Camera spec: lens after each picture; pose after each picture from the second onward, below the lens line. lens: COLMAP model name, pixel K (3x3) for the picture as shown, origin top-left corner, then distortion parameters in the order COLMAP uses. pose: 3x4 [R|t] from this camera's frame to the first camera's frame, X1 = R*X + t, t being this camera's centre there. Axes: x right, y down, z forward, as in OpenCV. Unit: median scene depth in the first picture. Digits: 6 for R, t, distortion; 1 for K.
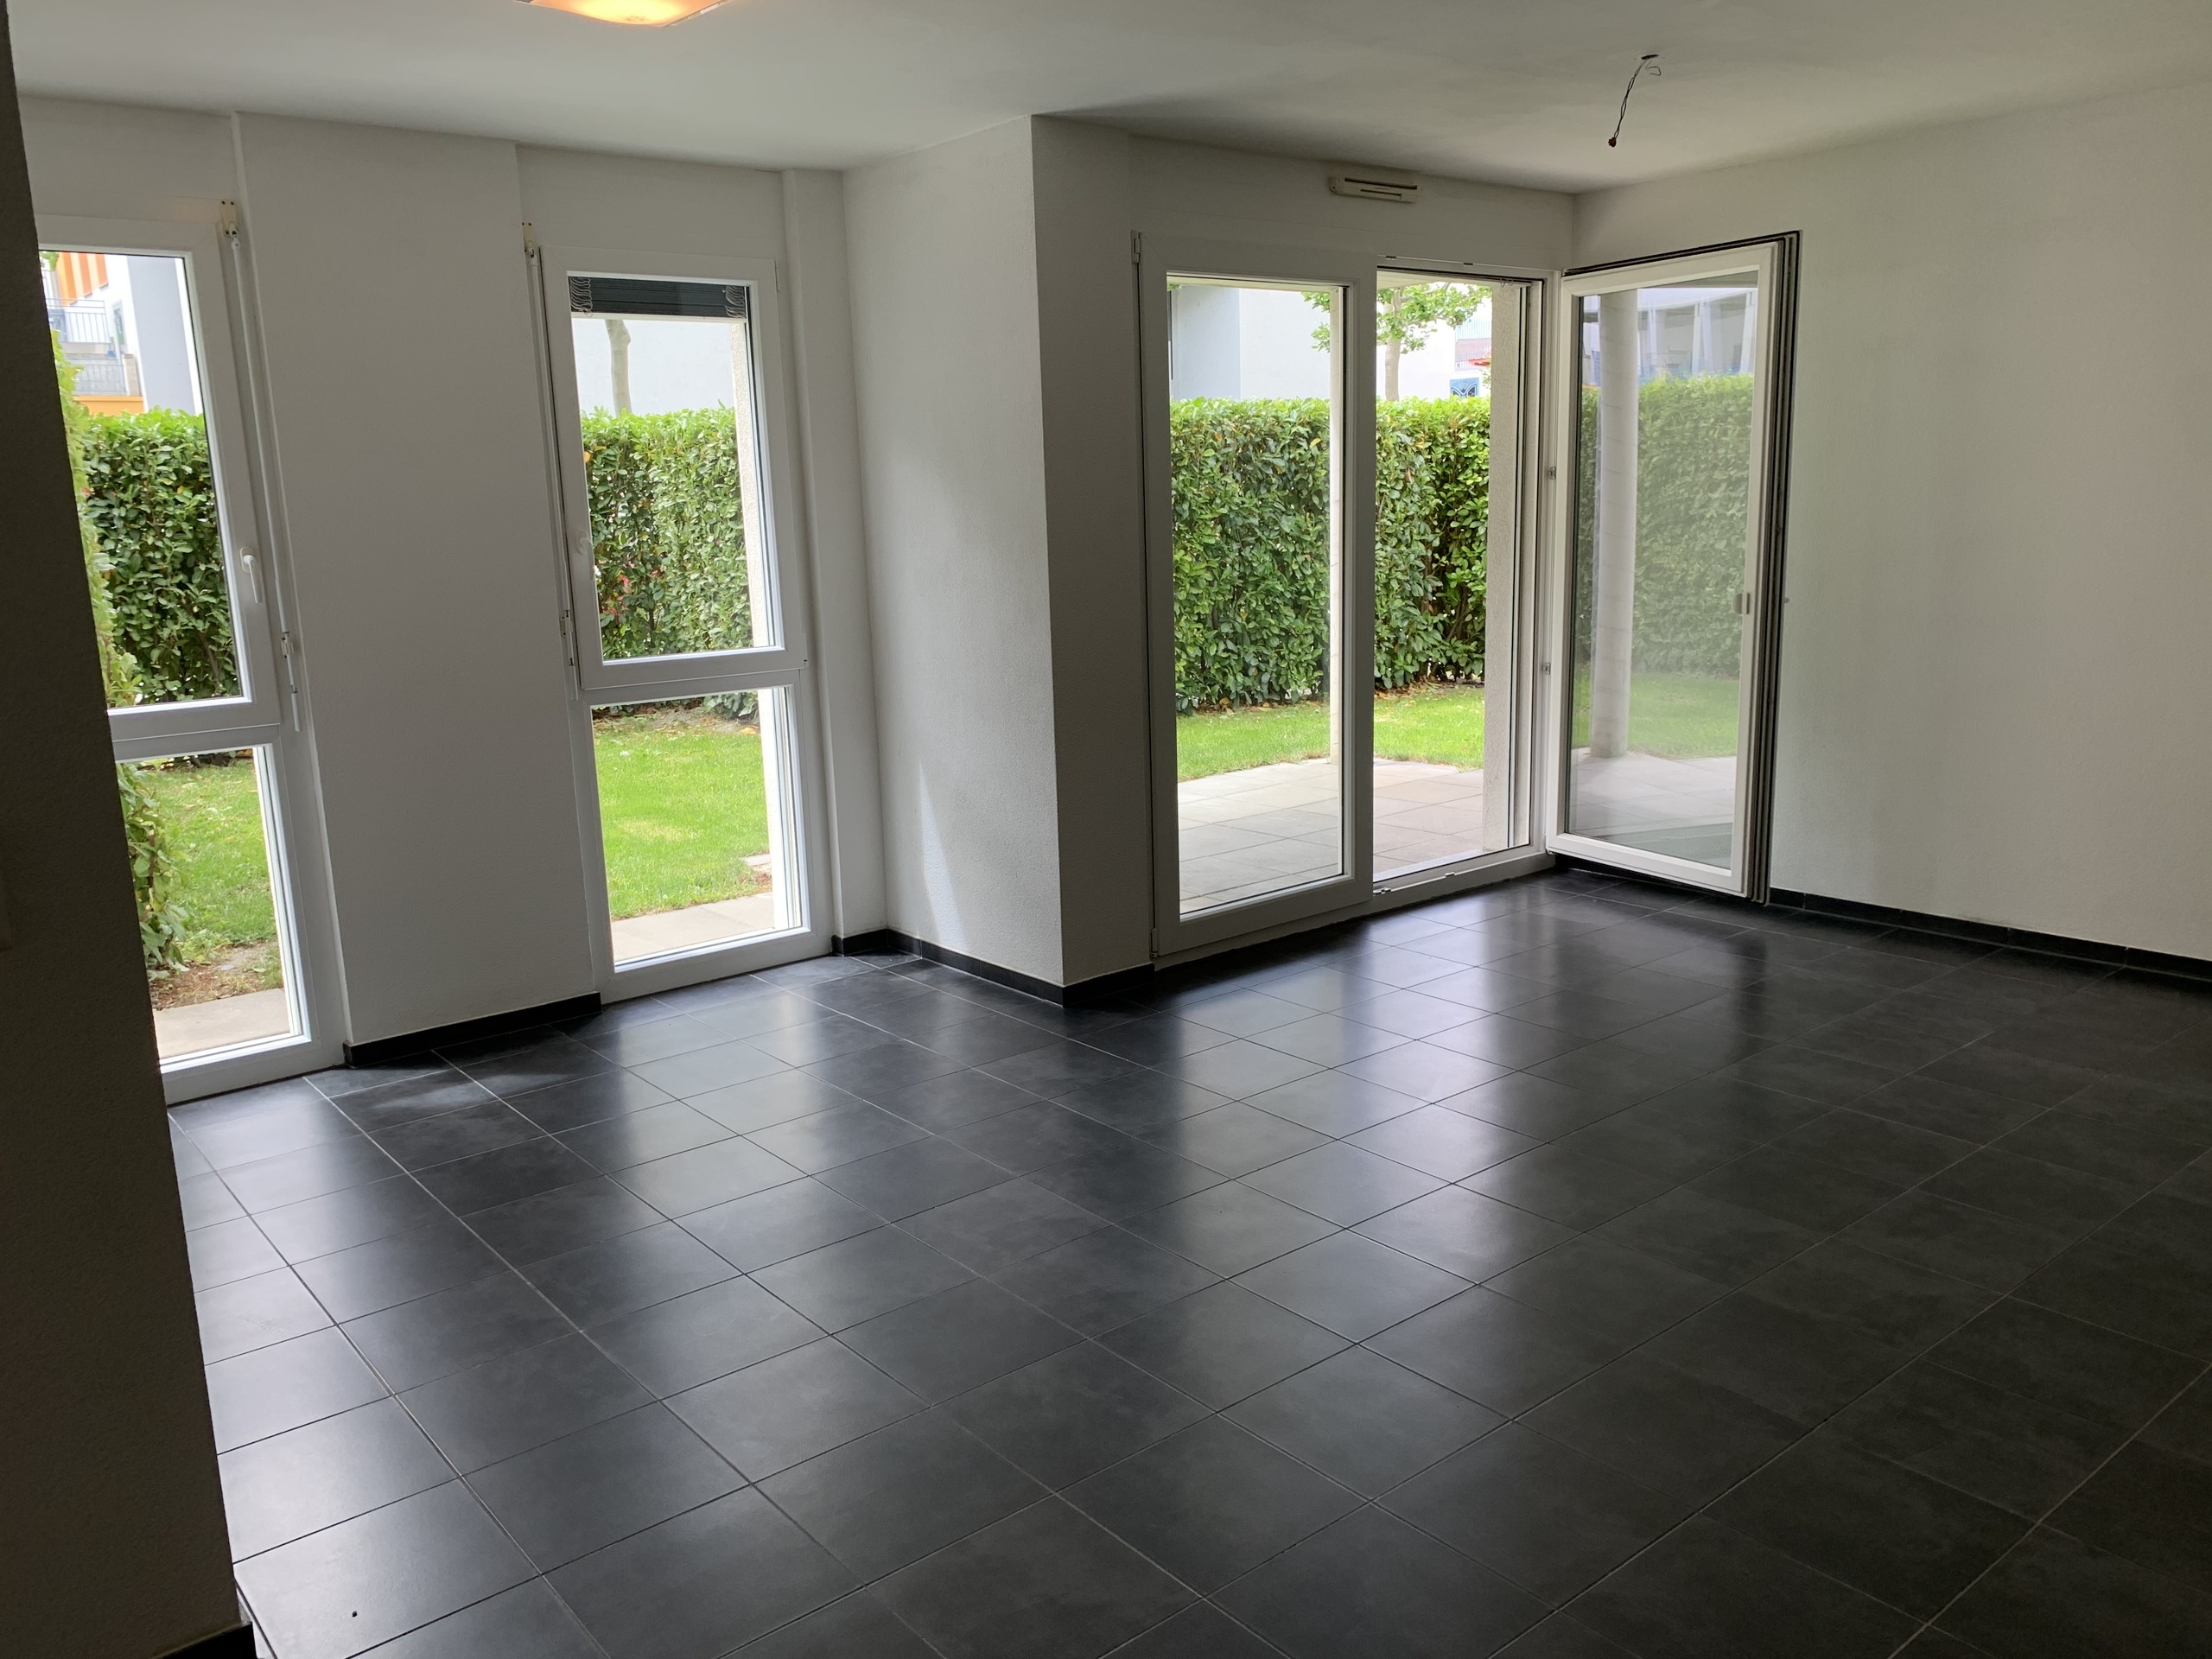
lens RADIAL K [[1696.4, 0, 1106.0], [0, 1696.4, 829.5], [0, 0, 1]] dist [-0.002230, -0.001649]
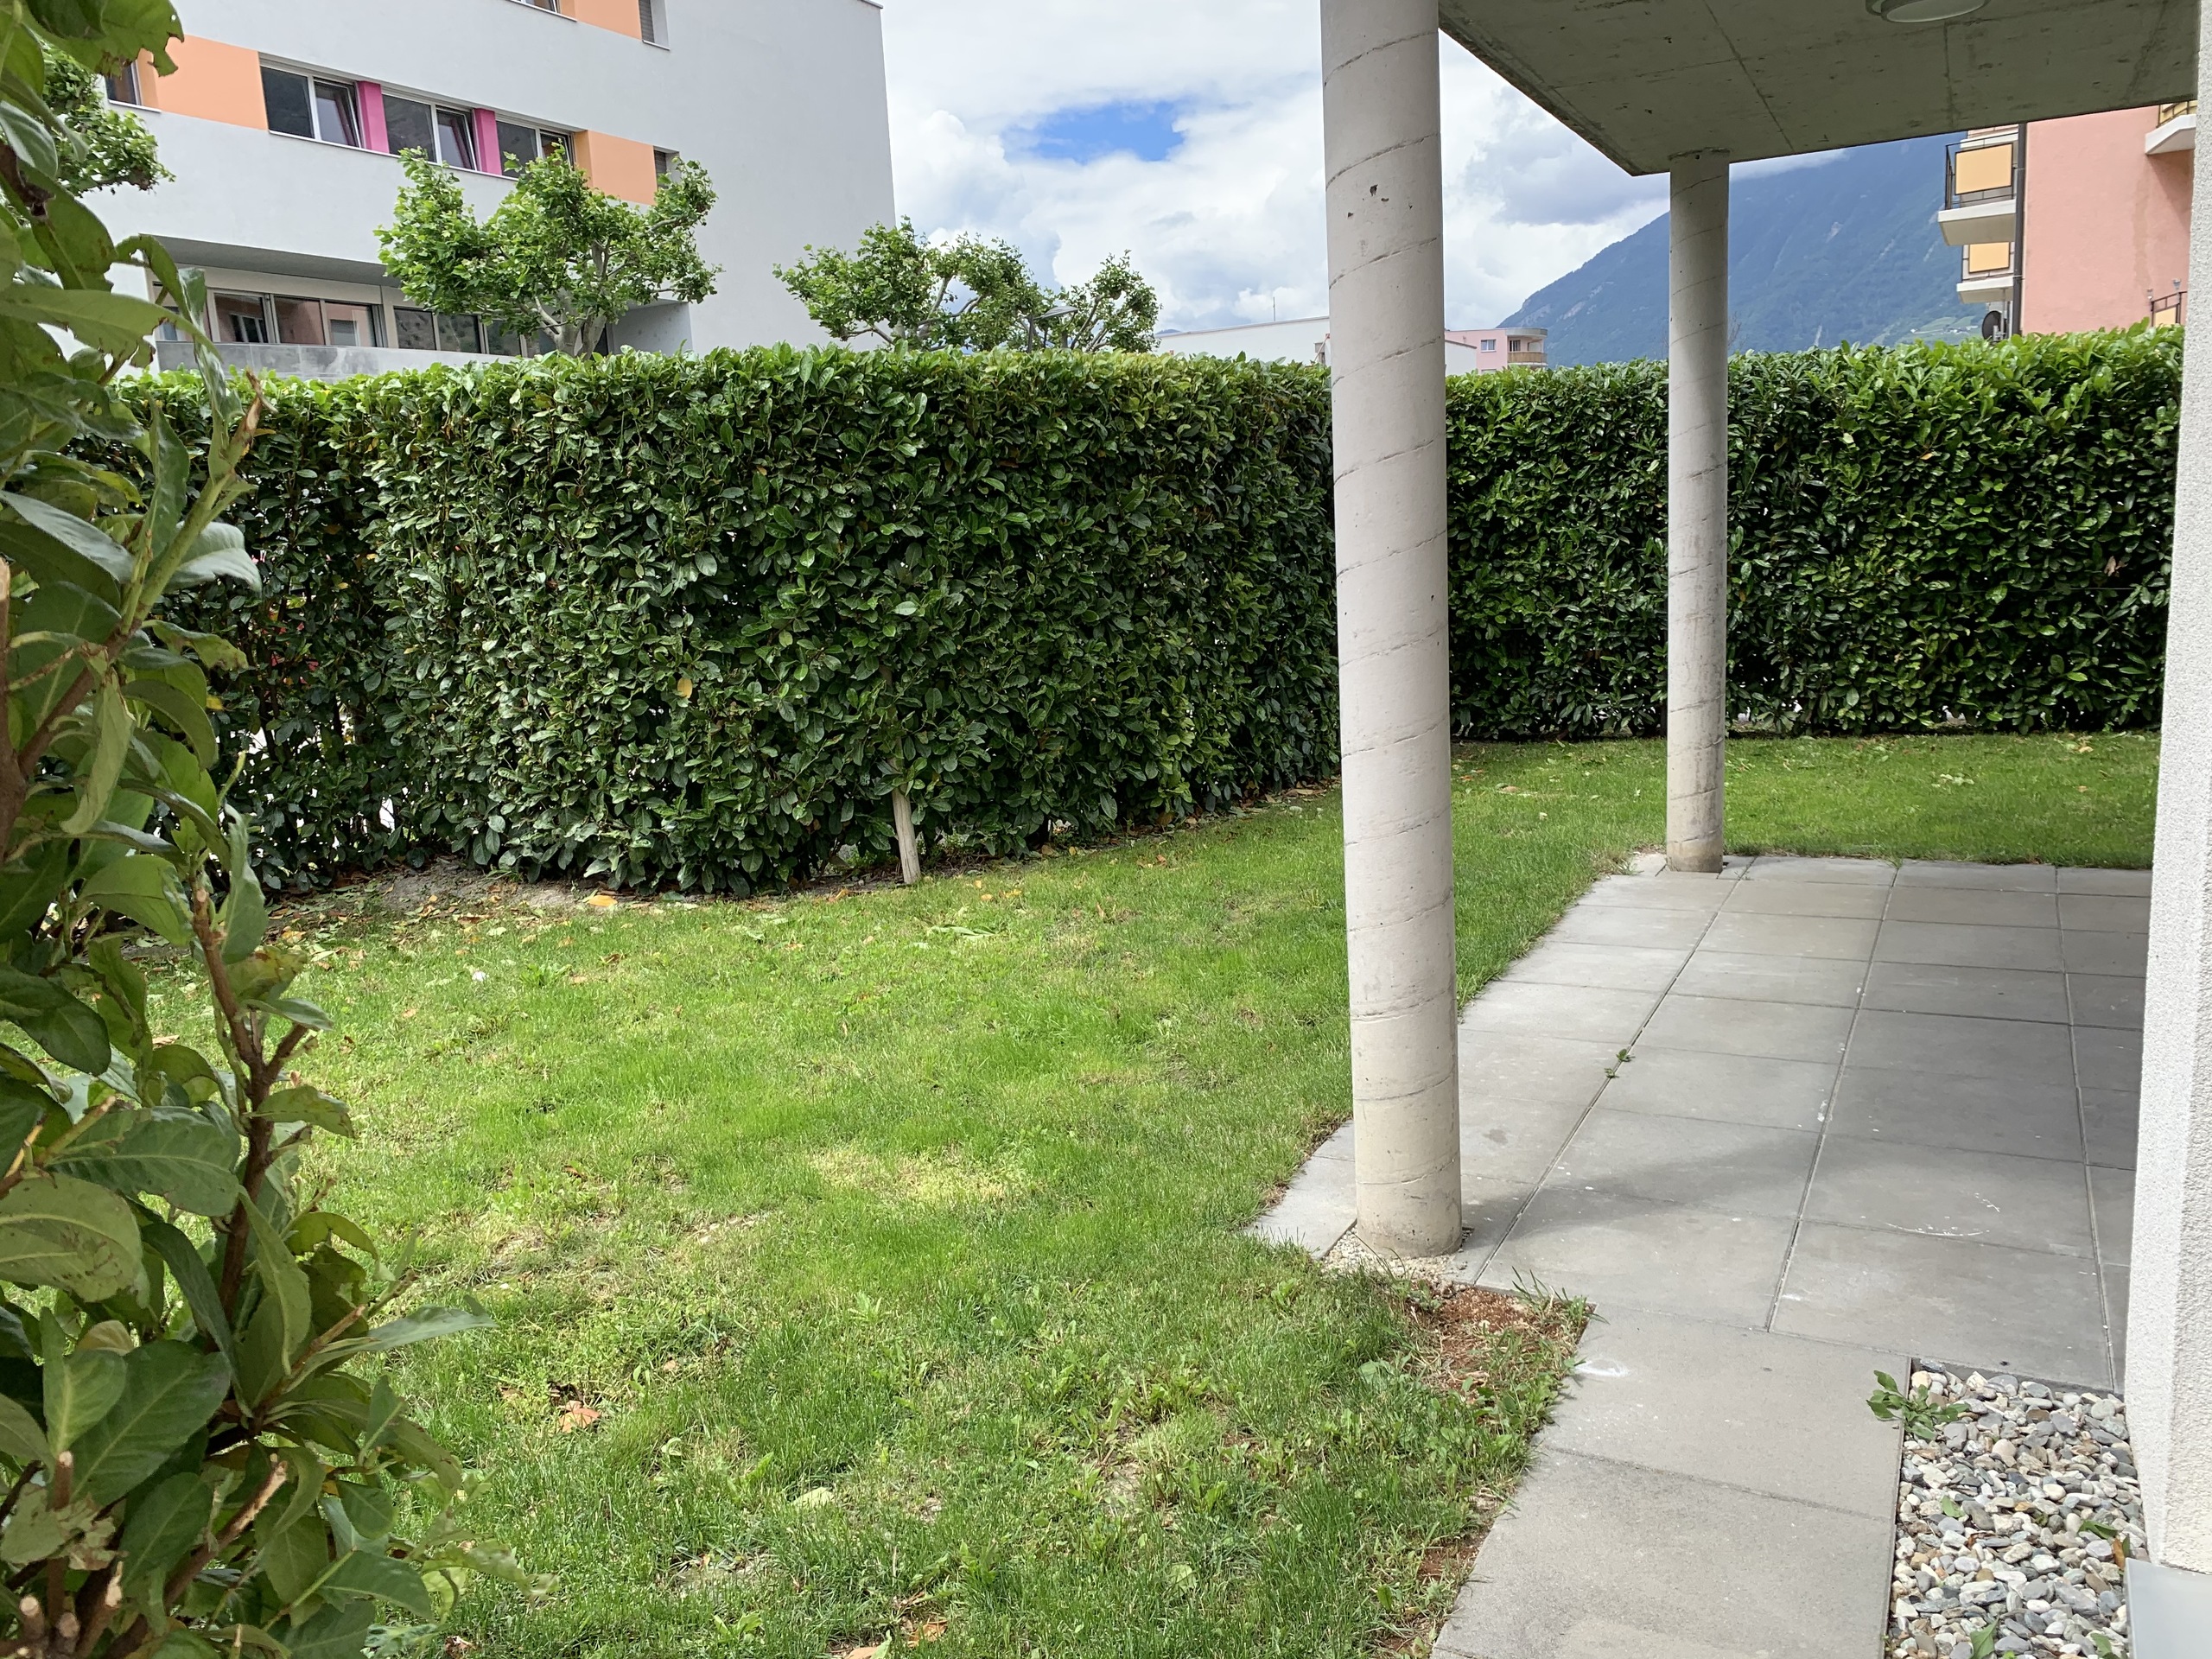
lens RADIAL K [[1696.4, 0, 1106.0], [0, 1696.4, 829.5], [0, 0, 1]] dist [-0.002230, -0.001649]
pose [[0.919550, -0.089937, 0.382542, -0.279532], [0.104084, 0.994433, -0.016400, -0.054853], [-0.378938, 0.054897, 0.923792, 0.388010]]
